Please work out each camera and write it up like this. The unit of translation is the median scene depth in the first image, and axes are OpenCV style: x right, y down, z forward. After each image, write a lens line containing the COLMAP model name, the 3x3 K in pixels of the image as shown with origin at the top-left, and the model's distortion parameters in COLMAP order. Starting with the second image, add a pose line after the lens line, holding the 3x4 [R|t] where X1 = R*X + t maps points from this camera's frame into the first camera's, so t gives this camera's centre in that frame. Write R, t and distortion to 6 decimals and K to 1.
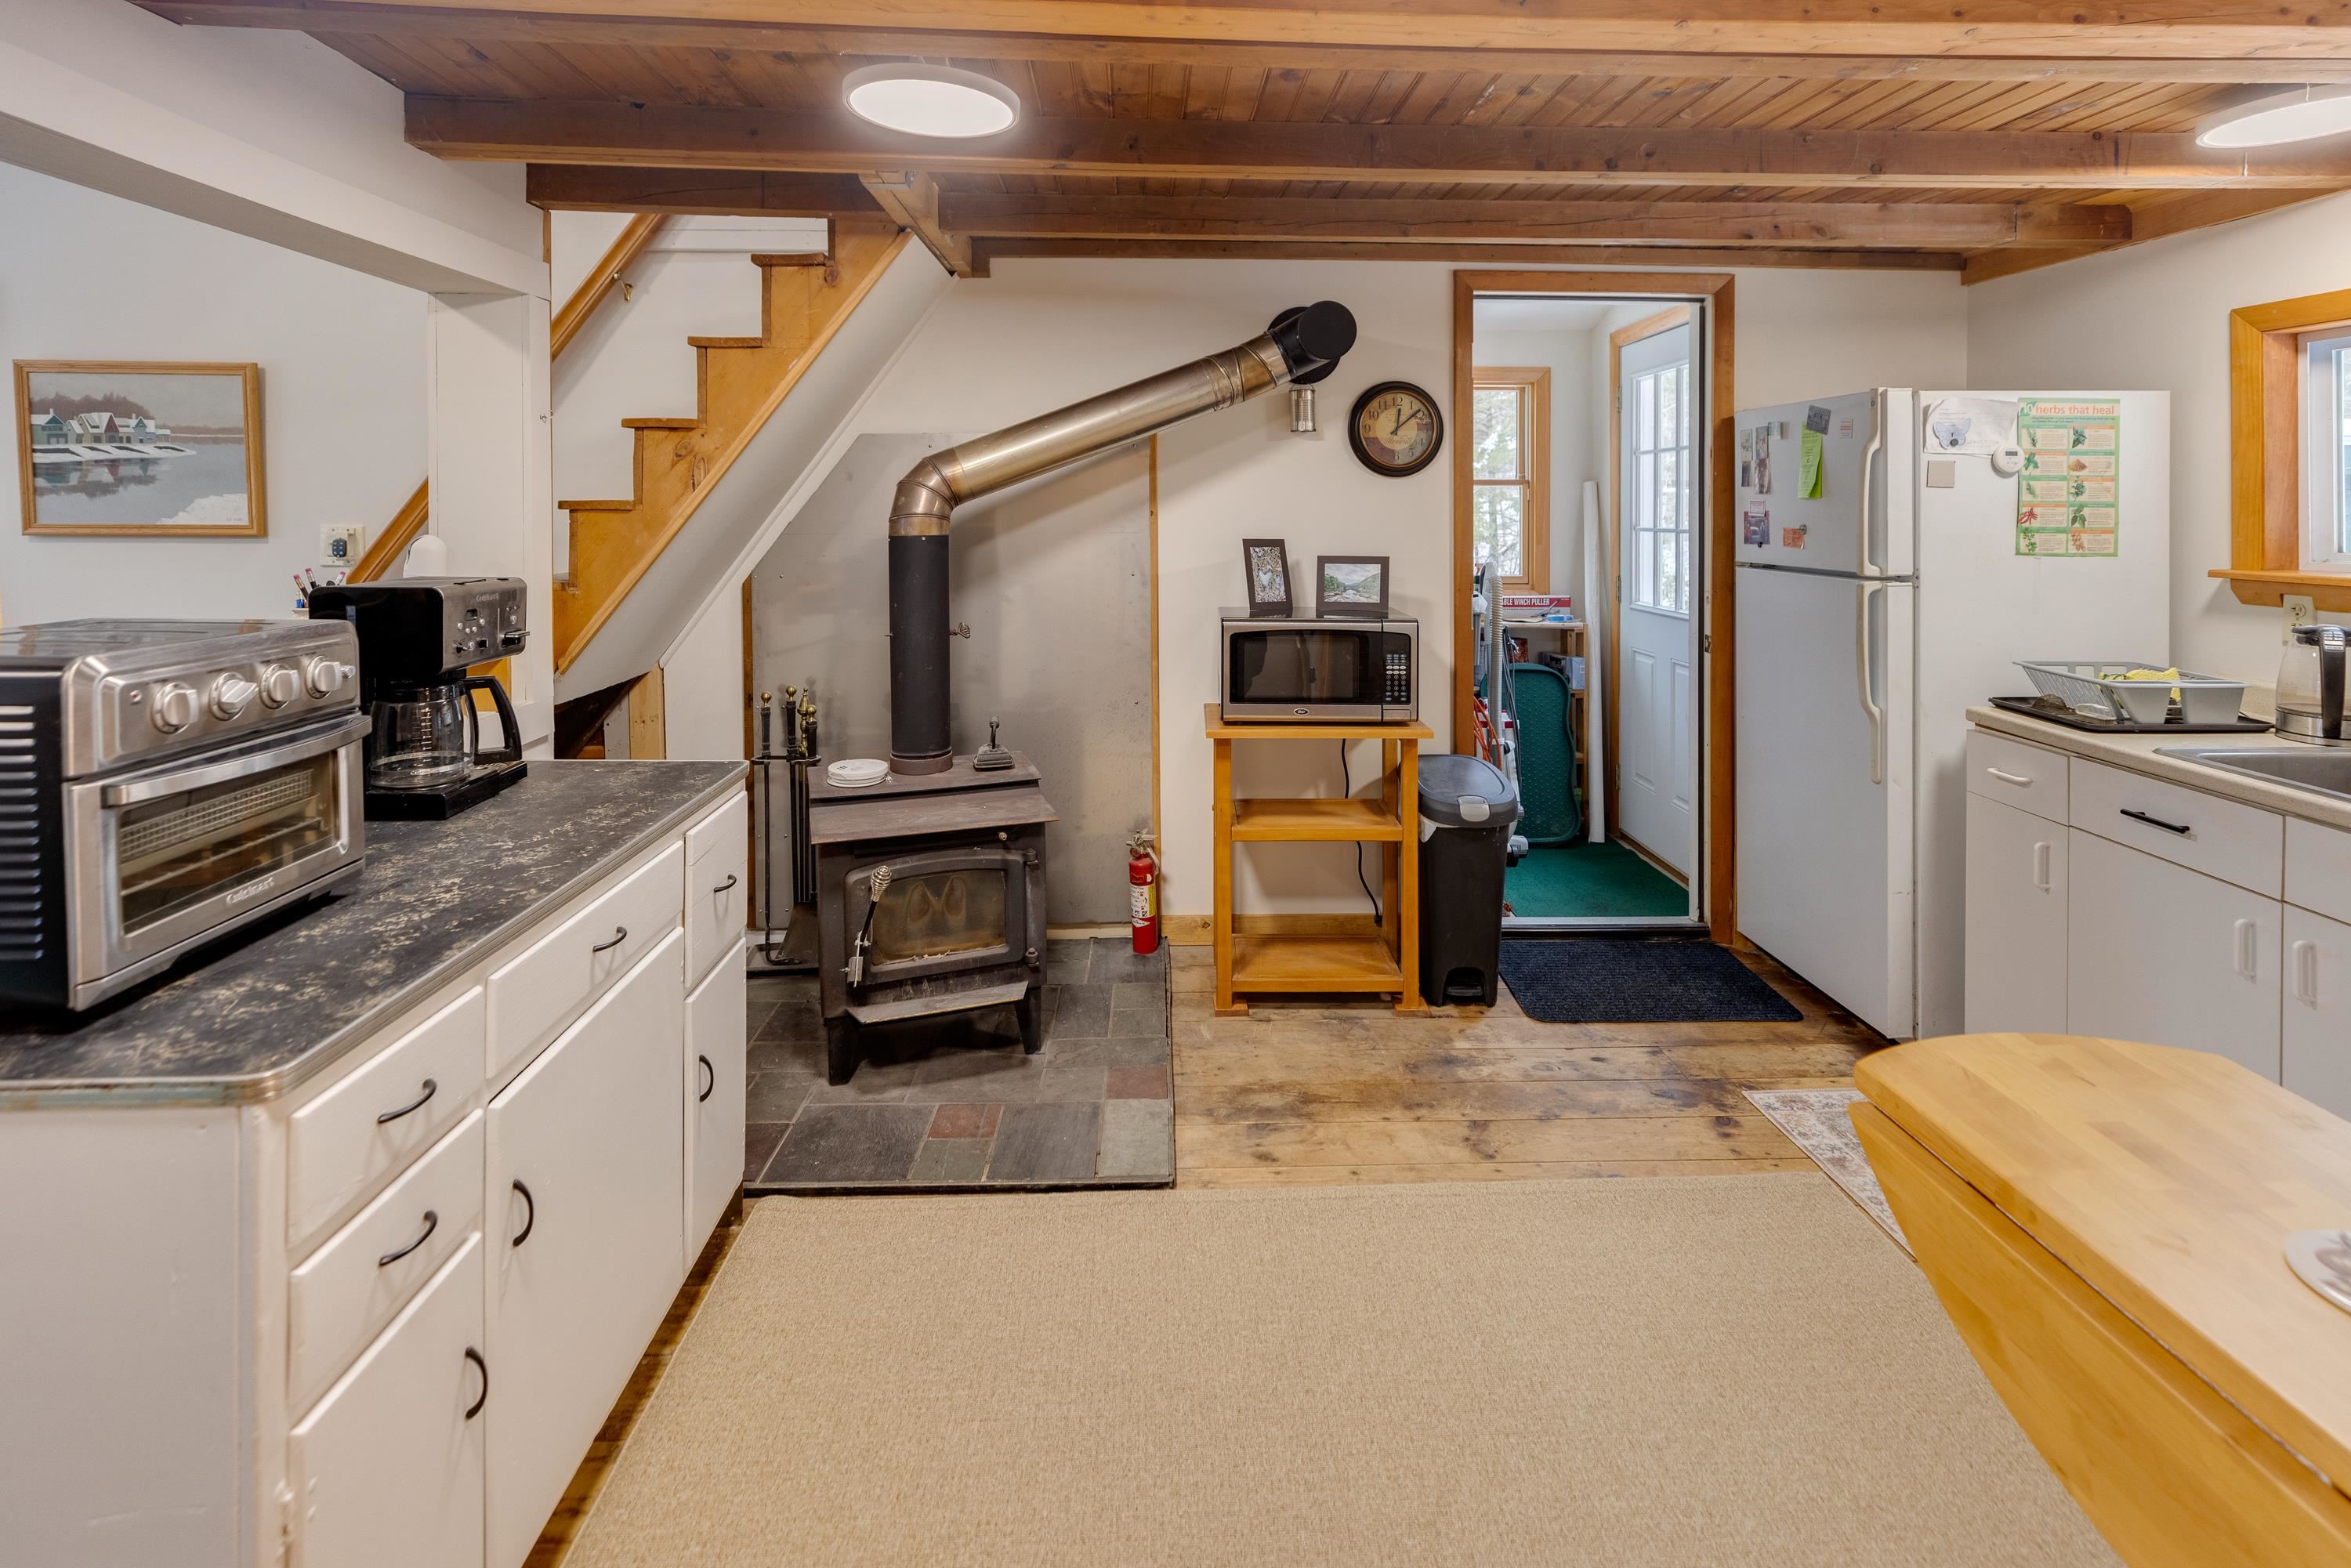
lens RADIAL K [[1148.3, 0, 1181.8], [0, 1148.3, 520.4], [0, 0, 1]] dist [0.009872, 0.000414]
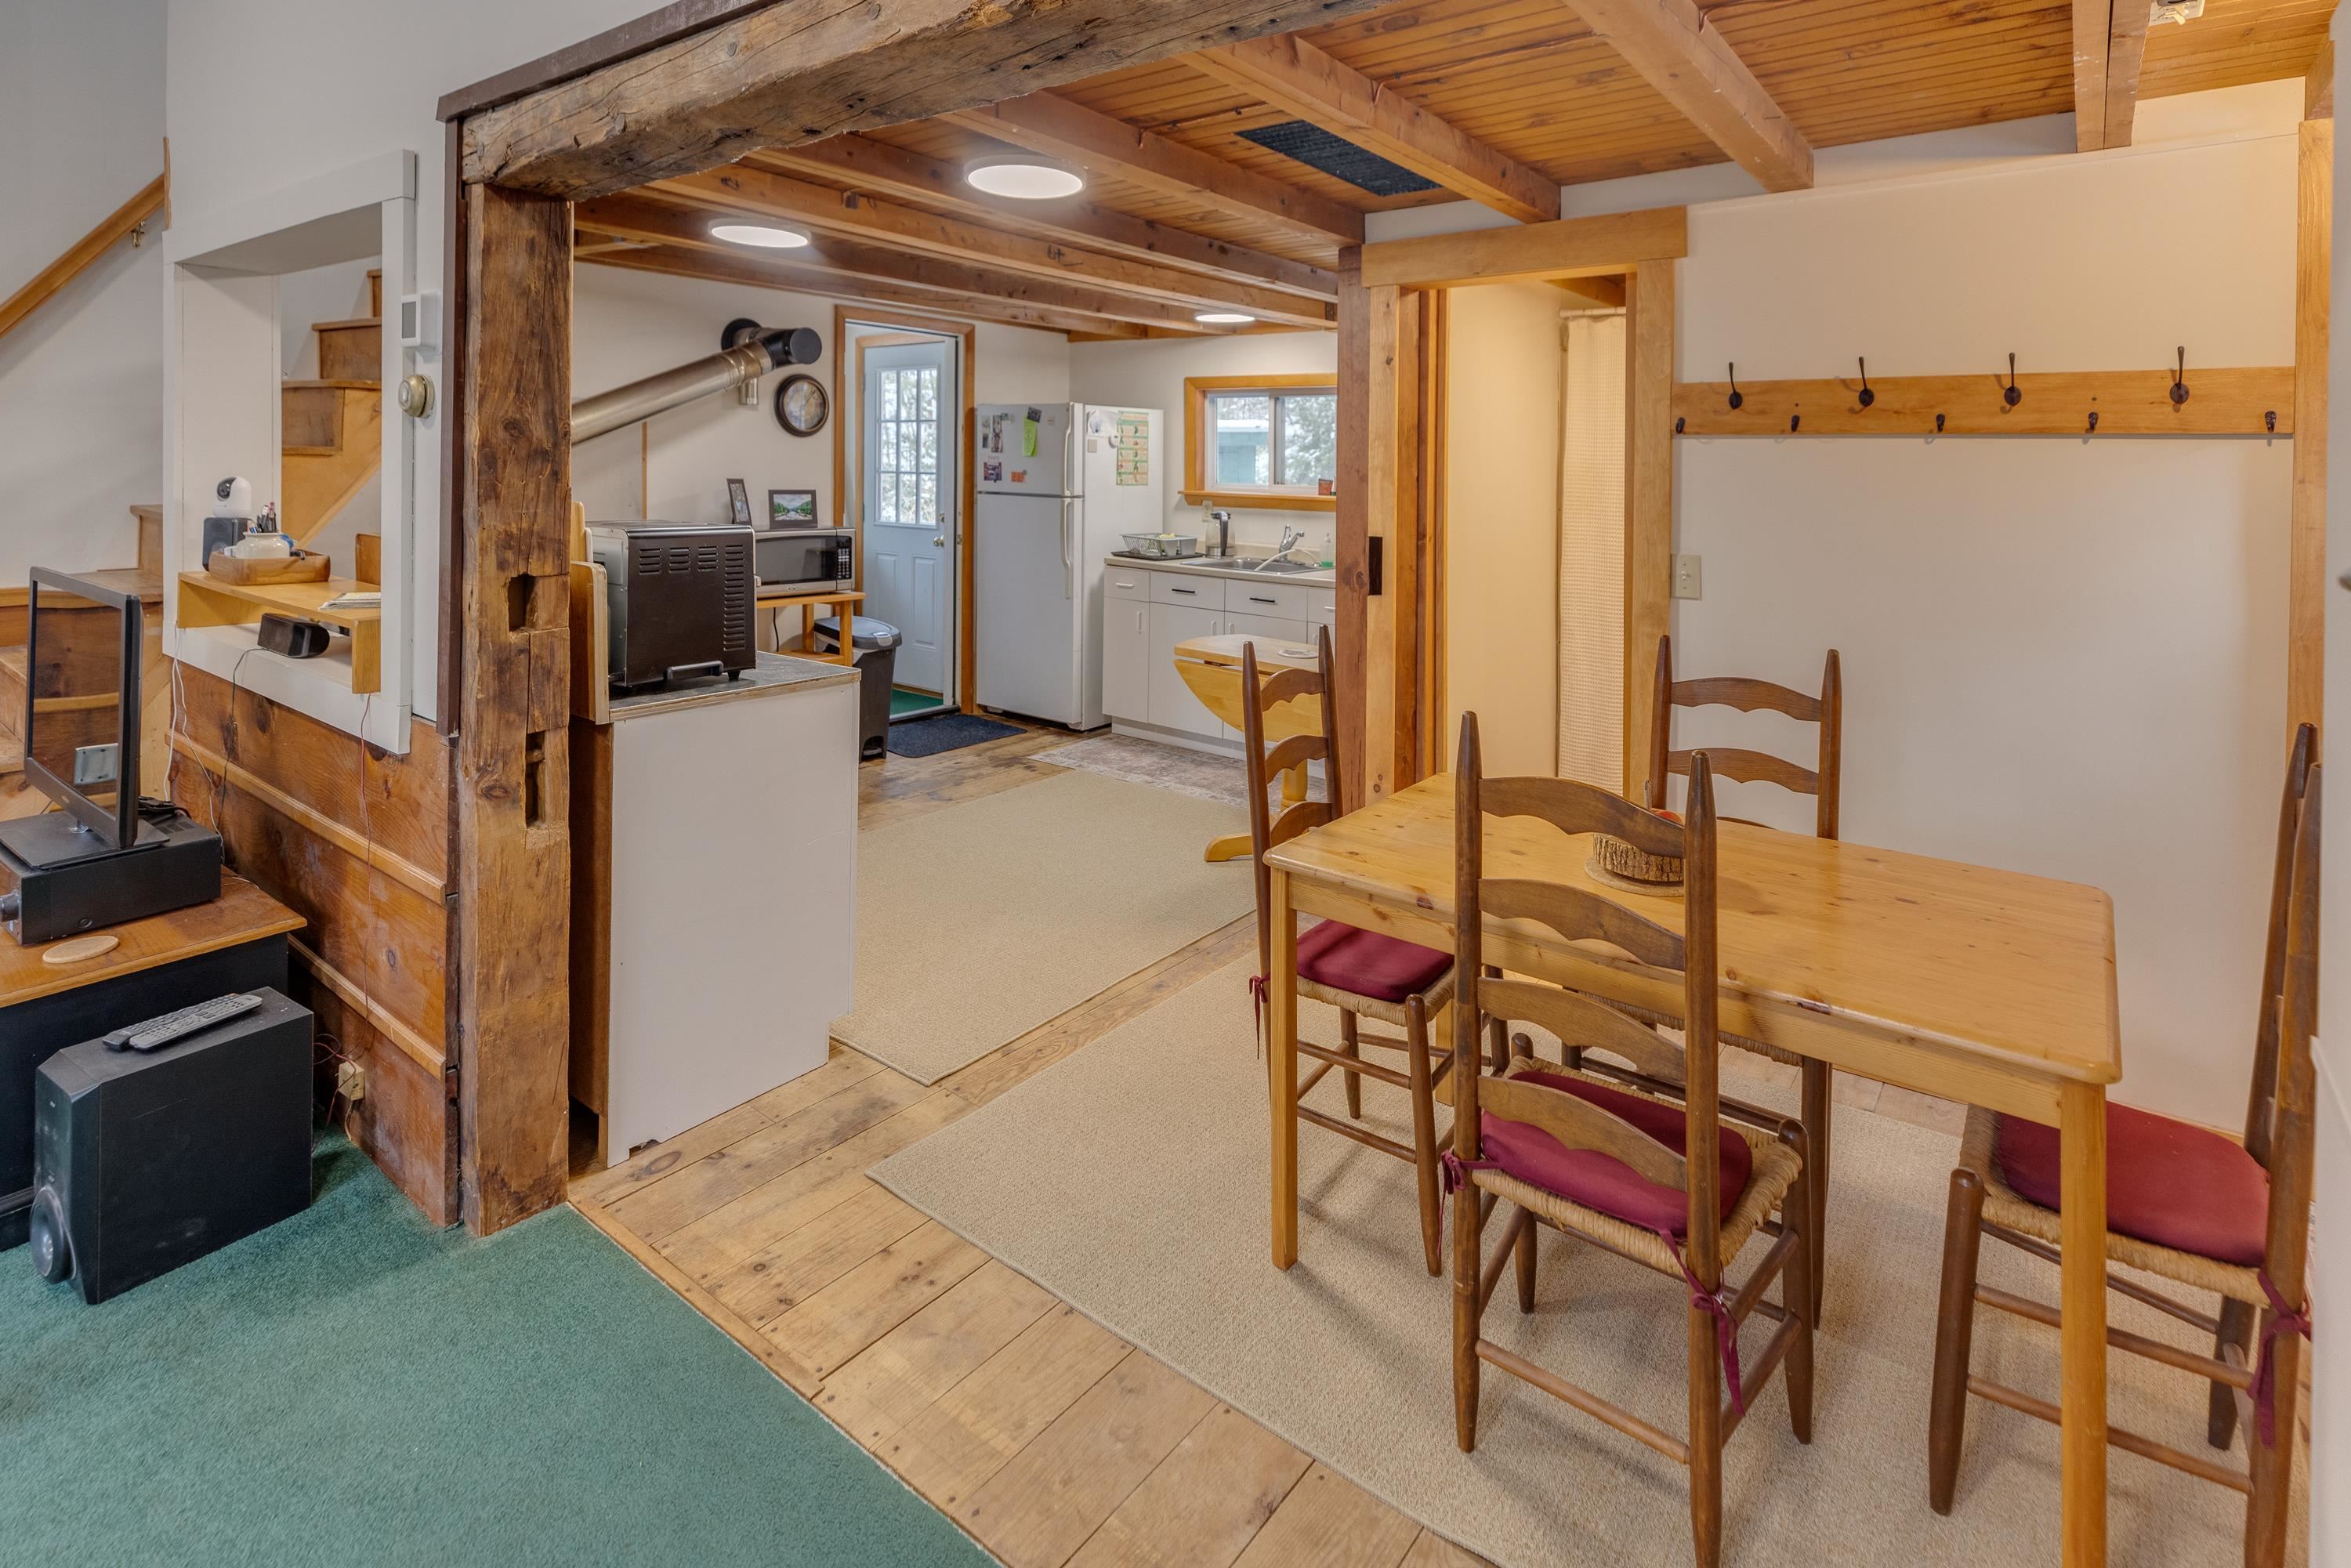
lens RADIAL K [[1173.1, 0, 1208.2], [0, 1173.1, 479.2], [0, 0, 1]] dist [0.000875, -0.000510]
pose [[0.627231, -0.003392, 0.778826, -0.716321], [-0.008297, 0.999905, 0.011037, -0.004609], [-0.778789, -0.013385, 0.627143, -0.402617]]
